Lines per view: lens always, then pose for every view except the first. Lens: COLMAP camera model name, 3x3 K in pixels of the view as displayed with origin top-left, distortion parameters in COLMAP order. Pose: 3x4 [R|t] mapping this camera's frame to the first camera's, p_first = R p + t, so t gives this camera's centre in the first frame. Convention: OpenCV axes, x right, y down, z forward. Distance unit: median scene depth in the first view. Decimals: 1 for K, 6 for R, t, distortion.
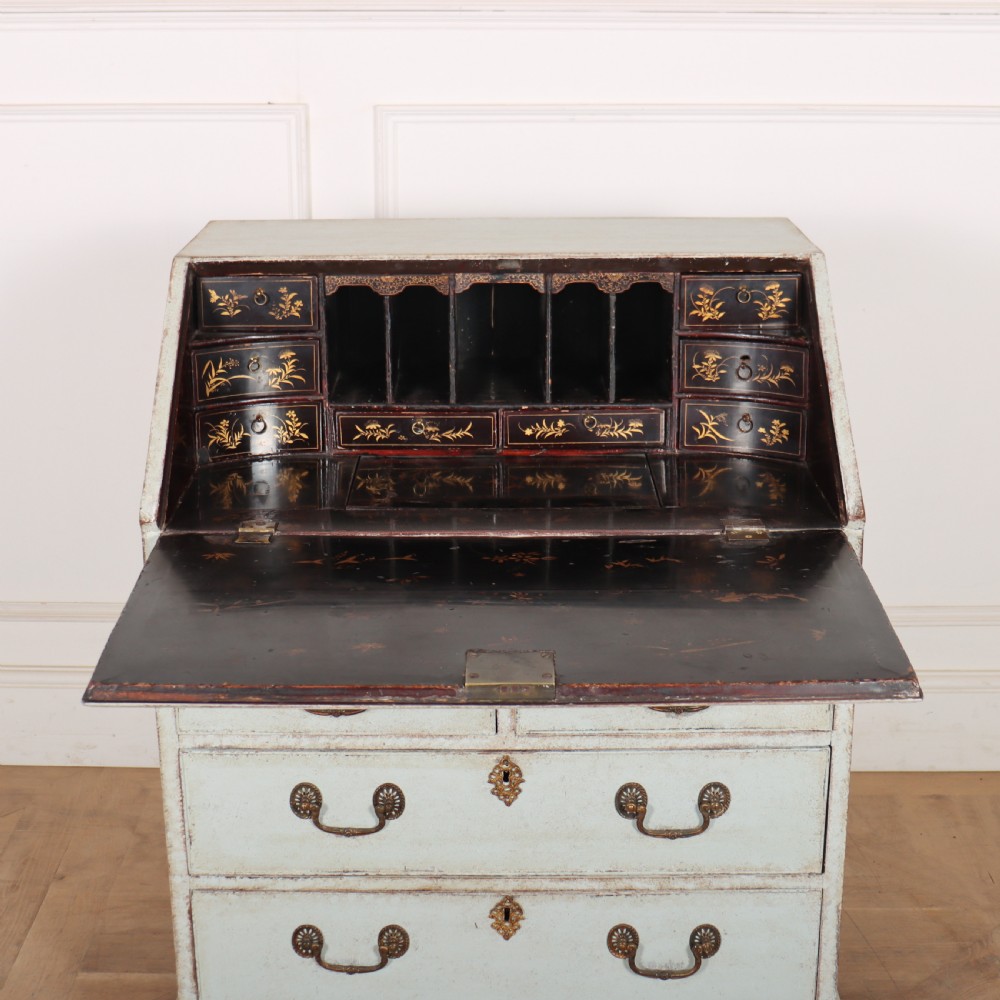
lens RADIAL K [[1615.3, 0, 484.3], [0, 1615.3, 507.0], [0, 0, 1]] dist [-0.096323, 0.000000]
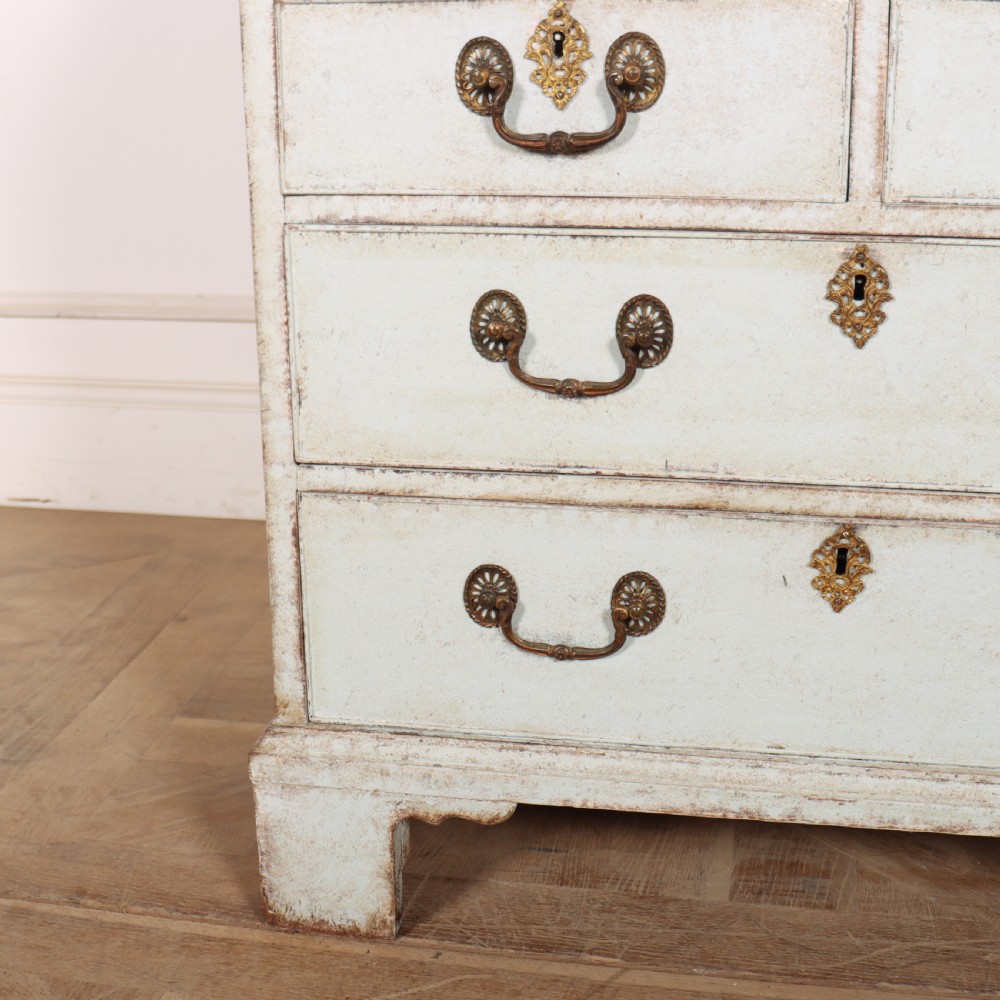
lens RADIAL K [[1527.3, 0, 470.8], [0, 1527.3, 576.0], [0, 0, 1]] dist [-0.139824, 0.000000]
pose [[0.984653, 0.055407, -0.165495, -0.025468], [-0.049186, 0.997929, 0.041458, 0.239654], [0.167449, -0.032681, 0.985339, 0.447789]]
